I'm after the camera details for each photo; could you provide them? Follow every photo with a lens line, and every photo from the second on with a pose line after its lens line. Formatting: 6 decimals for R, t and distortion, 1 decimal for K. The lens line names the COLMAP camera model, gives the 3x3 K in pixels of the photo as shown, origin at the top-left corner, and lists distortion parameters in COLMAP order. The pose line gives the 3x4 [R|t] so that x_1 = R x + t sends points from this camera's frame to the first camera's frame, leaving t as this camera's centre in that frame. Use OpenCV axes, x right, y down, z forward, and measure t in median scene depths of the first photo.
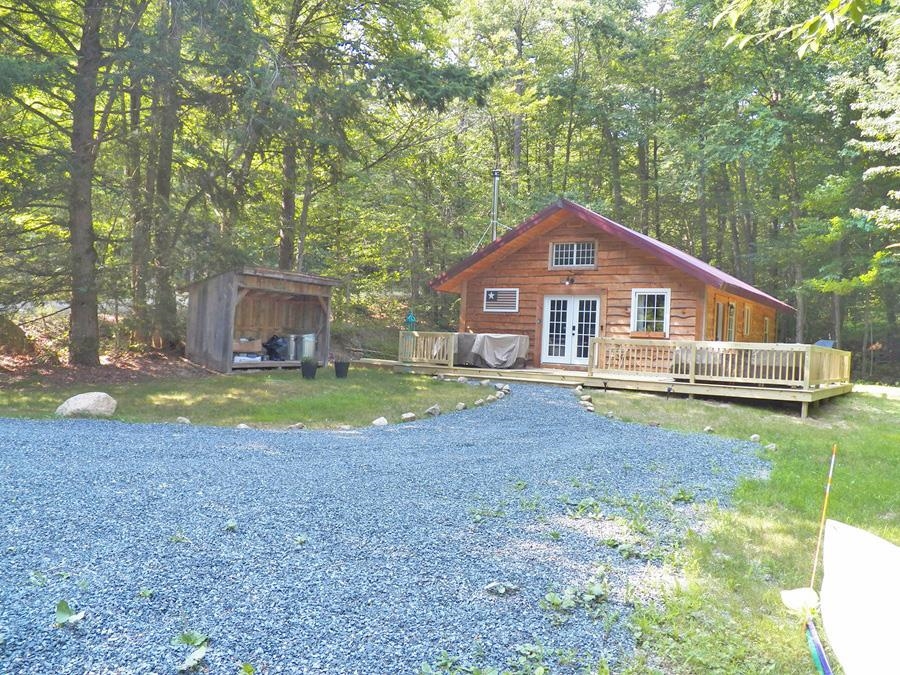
lens RADIAL K [[730.6, 0, 455.4], [0, 730.6, 338.7], [0, 0, 1]] dist [-0.132234, 0.095141]
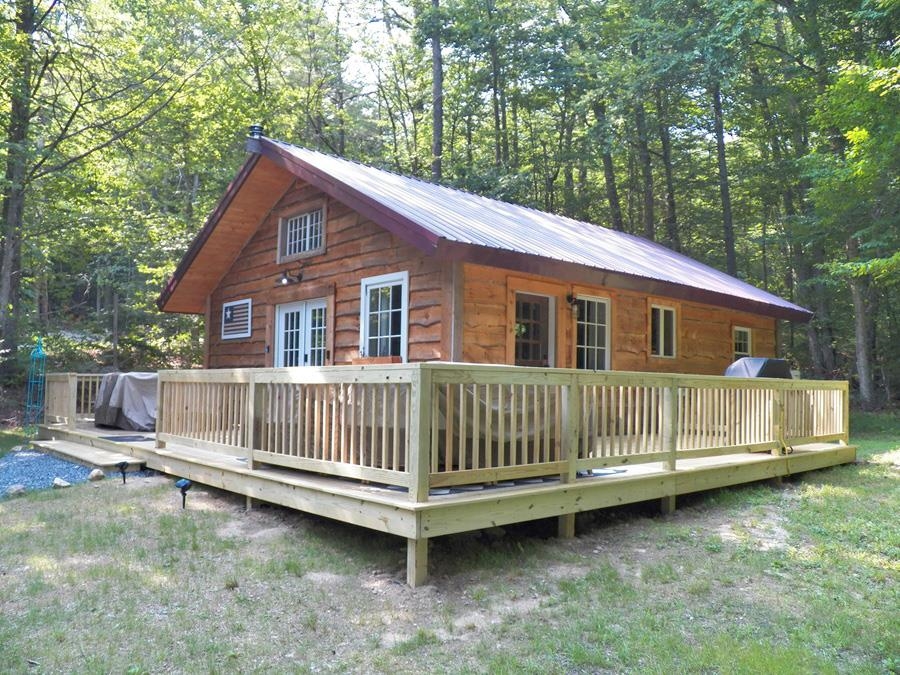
lens RADIAL K [[730.6, 0, 451.7], [0, 730.6, 342.6], [0, 0, 1]] dist [-0.132234, 0.095141]
pose [[0.972695, -0.049932, -0.226650, 0.410179], [0.036411, 0.997321, -0.063450, 0.014181], [0.229211, 0.053465, 0.971907, 0.465501]]
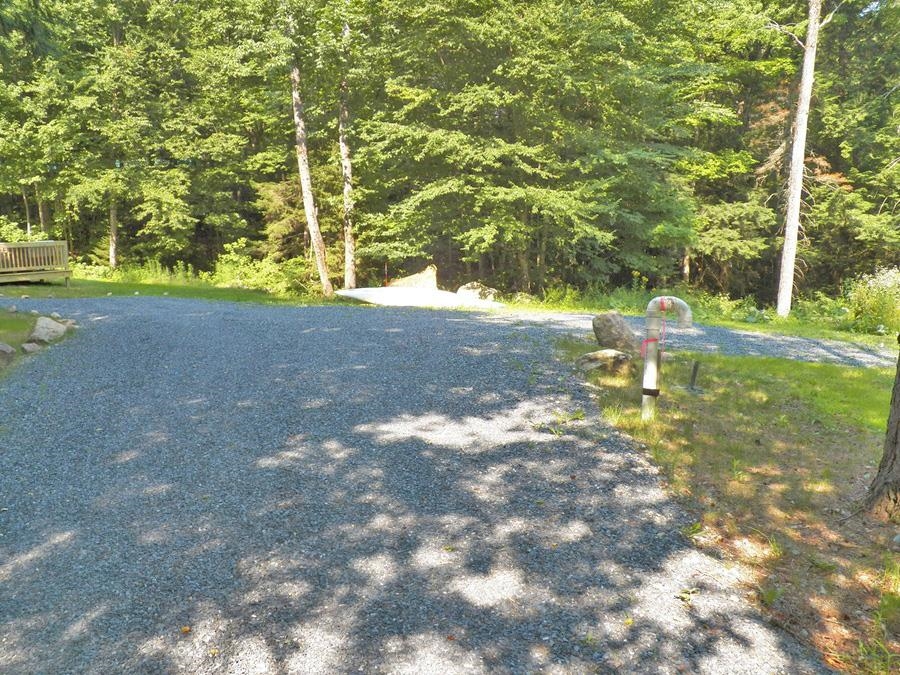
lens RADIAL K [[730.6, 0, 454.0], [0, 730.6, 341.2], [0, 0, 1]] dist [-0.132234, 0.095141]
pose [[-0.066959, -0.194639, 0.978587, -0.783678], [0.010019, 0.980607, 0.195727, -0.049186], [-0.997705, 0.022910, -0.063711, 0.172716]]
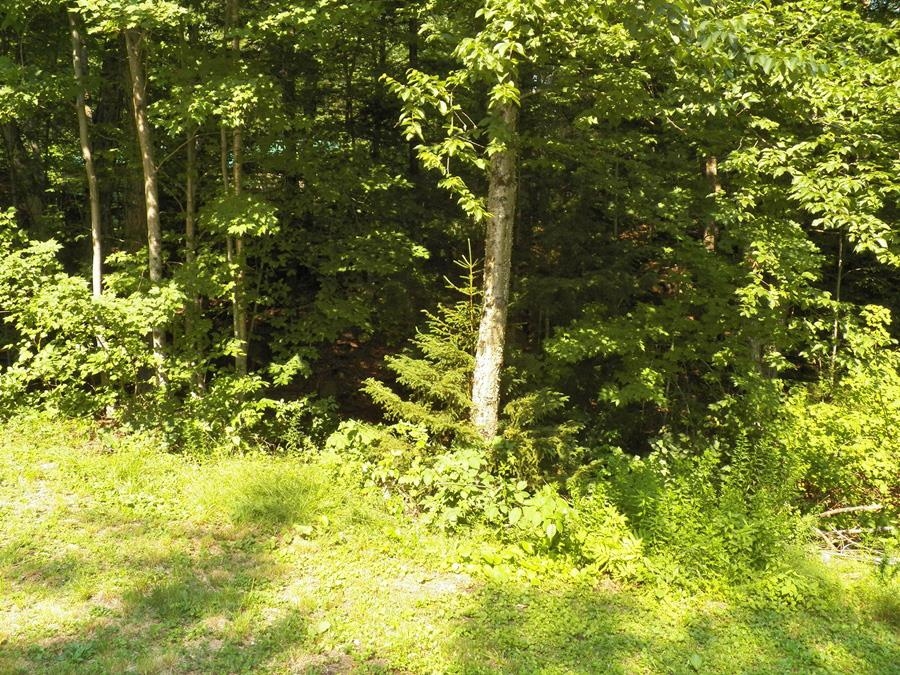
lens RADIAL K [[730.6, 0, 450.4], [0, 730.6, 336.7], [0, 0, 1]] dist [-0.132234, 0.095141]
pose [[-0.035547, -0.183245, 0.982424, 0.416989], [0.015658, 0.982823, 0.183886, -0.028579], [-0.999245, 0.021920, -0.032067, 0.806042]]
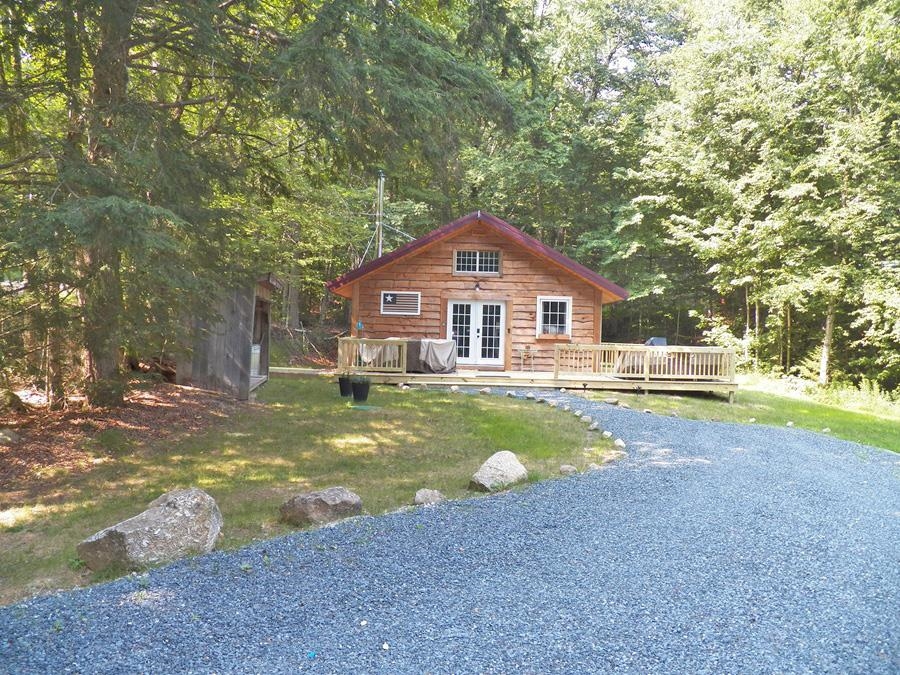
lens RADIAL K [[730.6, 0, 452.4], [0, 730.6, 352.1], [0, 0, 1]] dist [-0.132234, 0.095141]
pose [[0.824467, -0.036300, 0.564745, -0.479491], [0.006636, 0.998492, 0.054492, -0.042389], [-0.565871, -0.041179, 0.823465, 0.136339]]
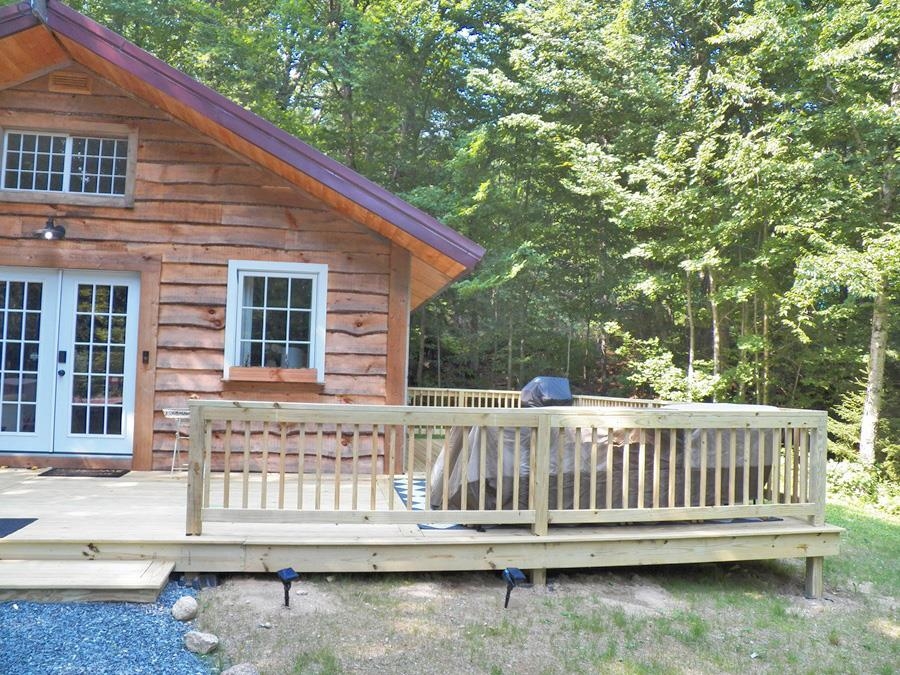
lens RADIAL K [[730.6, 0, 448.0], [0, 730.6, 343.3], [0, 0, 1]] dist [-0.132234, 0.095141]
pose [[0.712949, 0.007593, 0.701175, 0.047587], [0.000072, 0.999941, -0.010901, -0.017659], [-0.701216, 0.007822, 0.712906, 0.599655]]
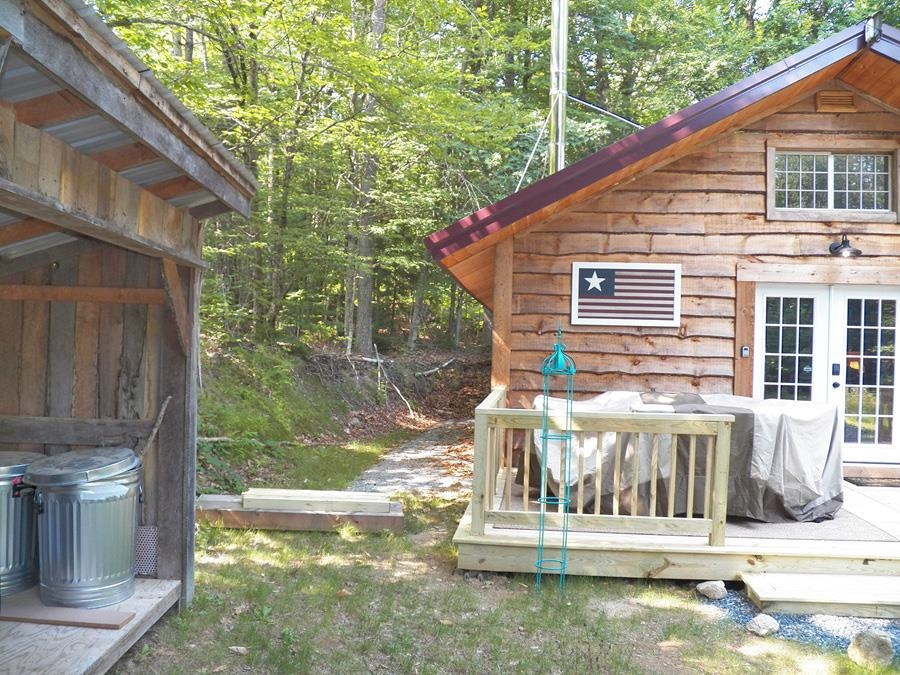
lens RADIAL K [[730.6, 0, 456.7], [0, 730.6, 344.8], [0, 0, 1]] dist [-0.132234, 0.095141]
pose [[0.884261, -0.016232, 0.466711, -0.197687], [0.010697, 0.999838, 0.014506, -0.035908], [-0.466871, -0.007834, 0.884291, 0.762490]]
